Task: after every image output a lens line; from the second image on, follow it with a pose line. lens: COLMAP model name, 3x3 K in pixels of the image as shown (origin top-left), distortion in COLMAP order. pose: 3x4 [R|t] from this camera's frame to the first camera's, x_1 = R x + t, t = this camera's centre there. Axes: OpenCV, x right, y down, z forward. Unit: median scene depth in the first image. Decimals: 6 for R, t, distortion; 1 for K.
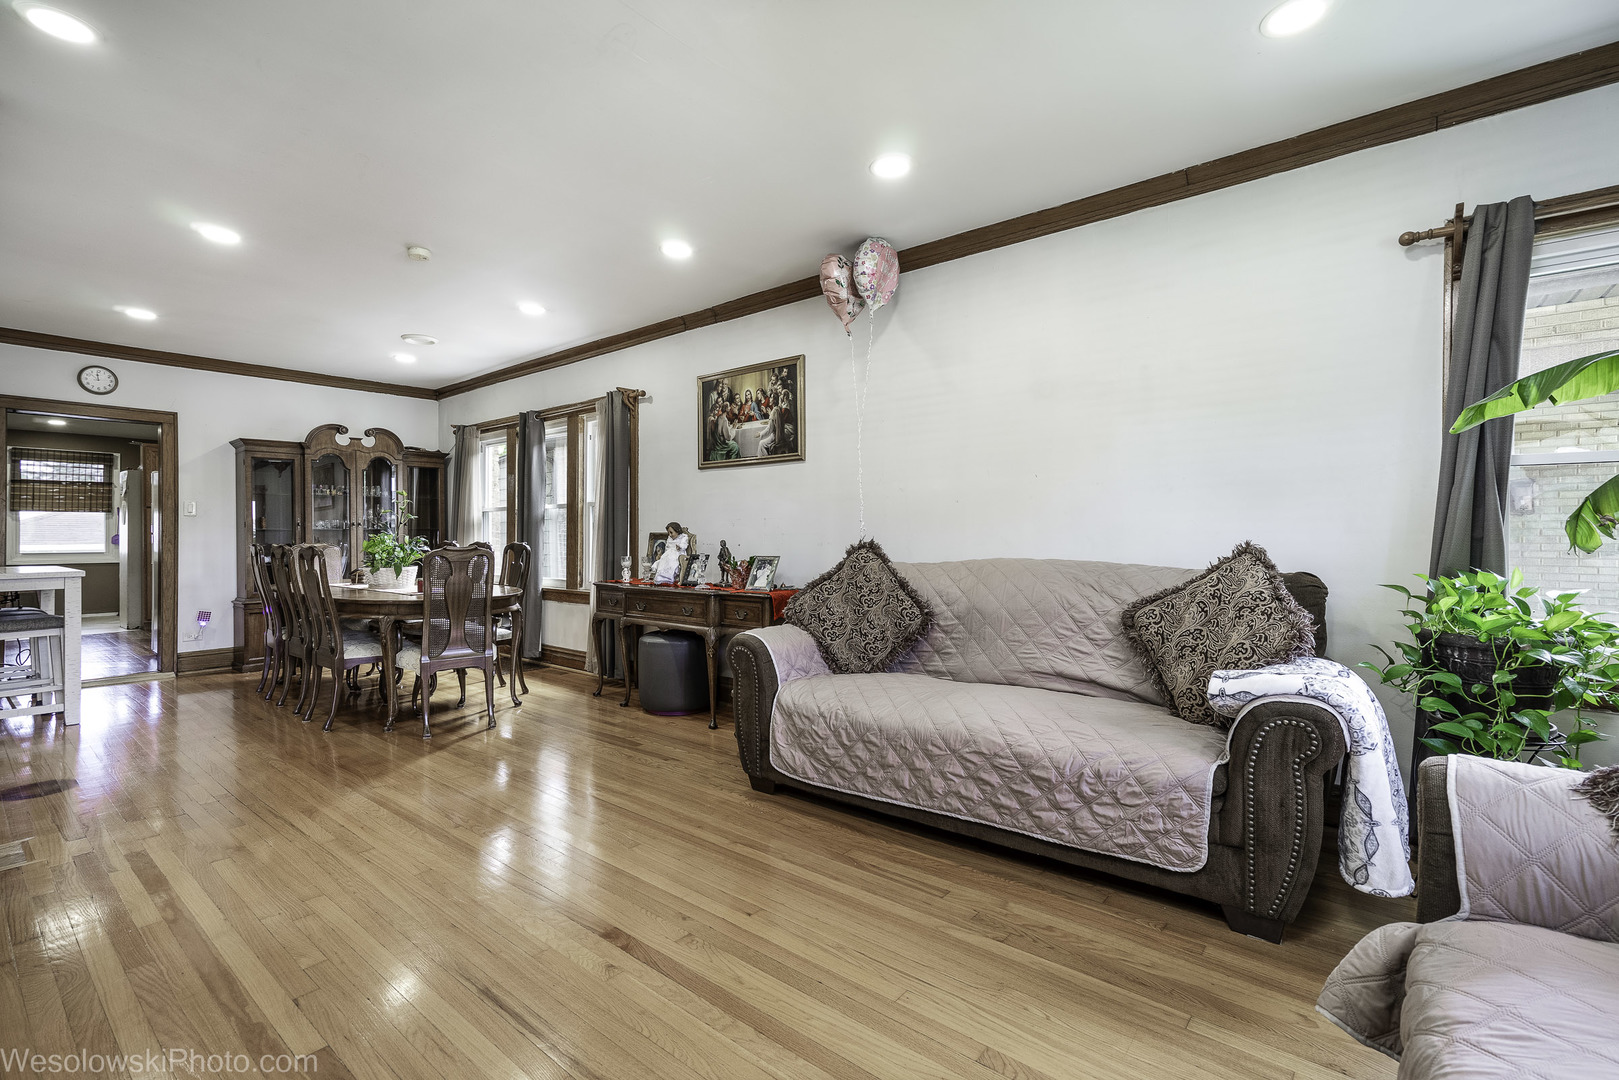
lens RADIAL K [[728.0, 0, 807.2], [0, 728.0, 532.2], [0, 0, 1]] dist [-0.003360, 0.008465]
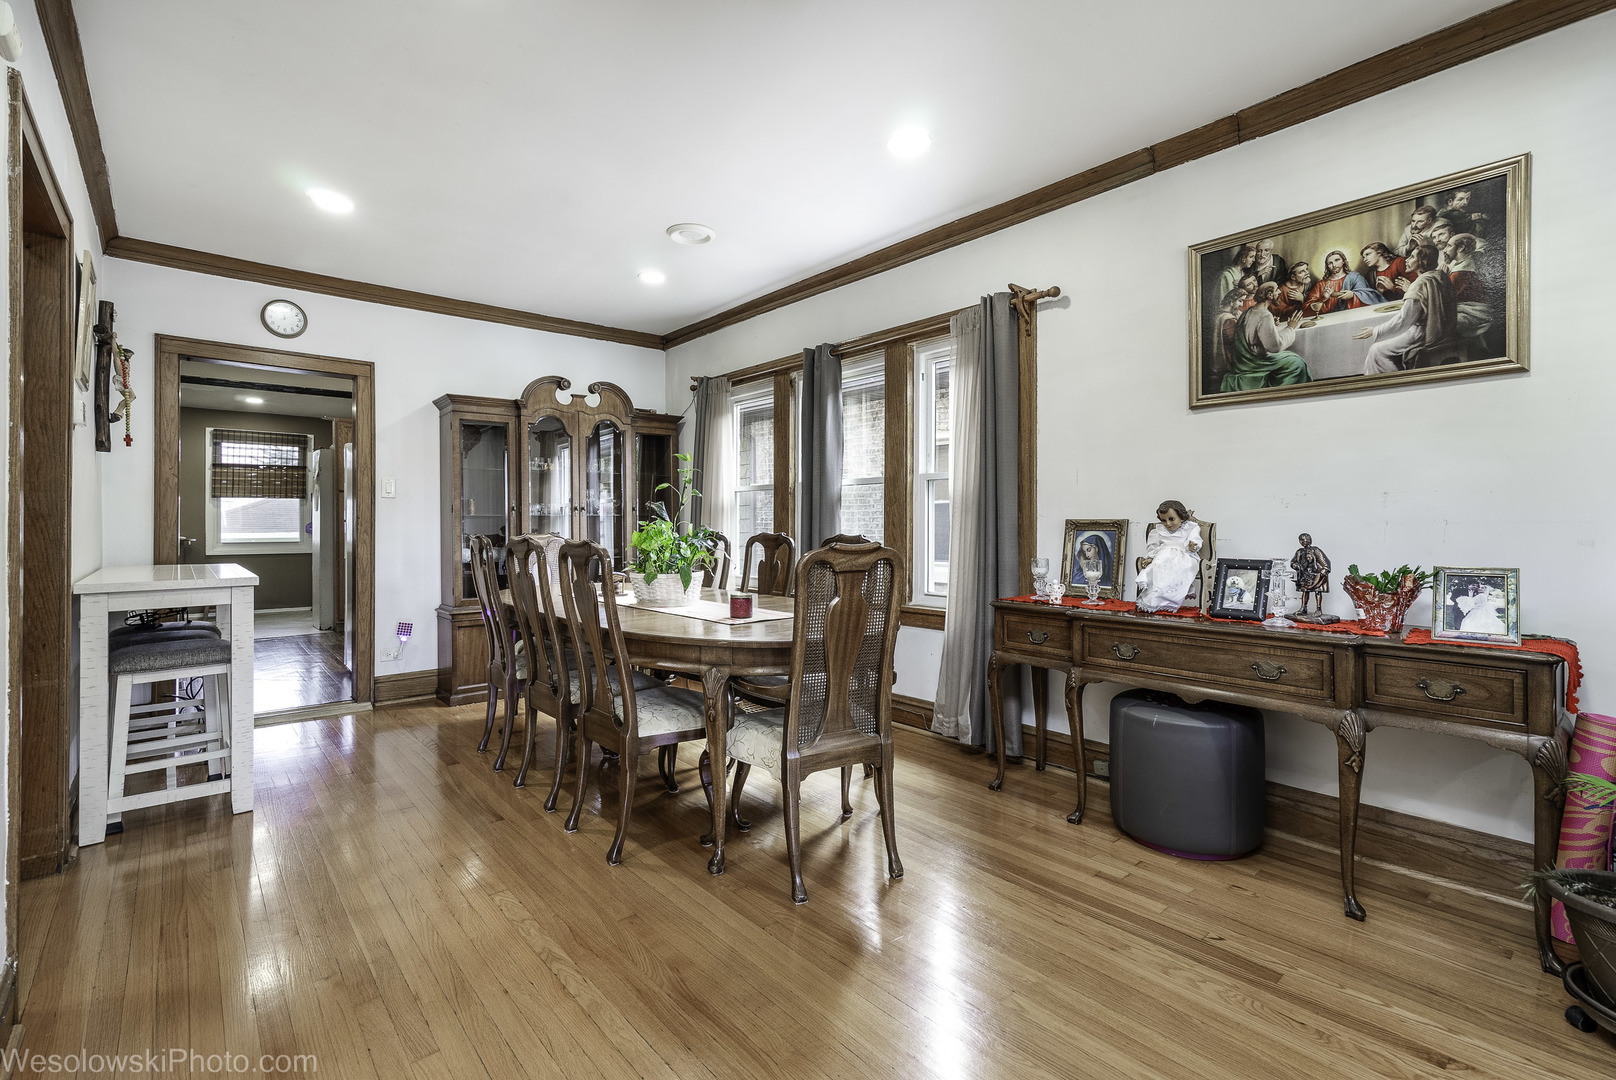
lens RADIAL K [[726.6, 0, 809.2], [0, 726.6, 522.3], [0, 0, 1]] dist [-0.003360, 0.008465]
pose [[0.987294, 0.001477, -0.158899, -0.355781], [-0.001097, 0.999996, 0.002476, 0.001711], [0.158902, -0.002270, 0.987292, 0.390610]]
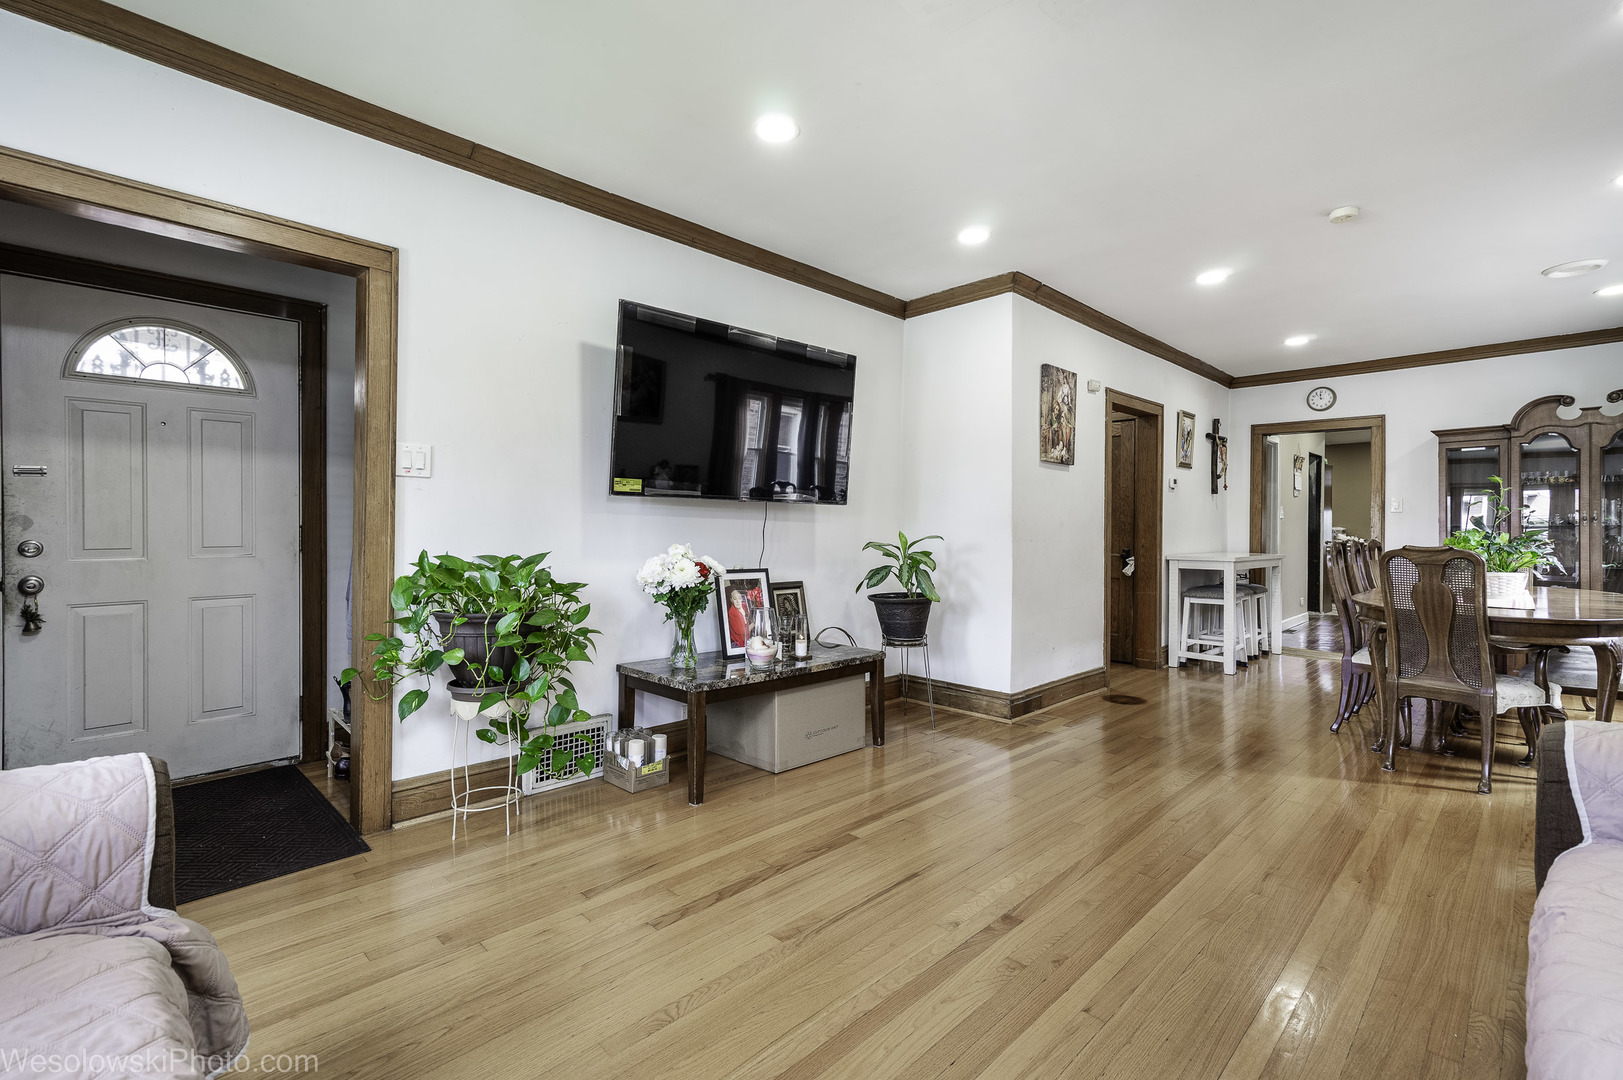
lens RADIAL K [[729.8, 0, 813.7], [0, 729.8, 526.8], [0, 0, 1]] dist [-0.003360, 0.008465]
pose [[-0.084921, 0.000828, -0.996387, 0.314265], [-0.004889, 0.999987, 0.001247, 0.000917], [0.996376, 0.004977, -0.084916, 0.330274]]
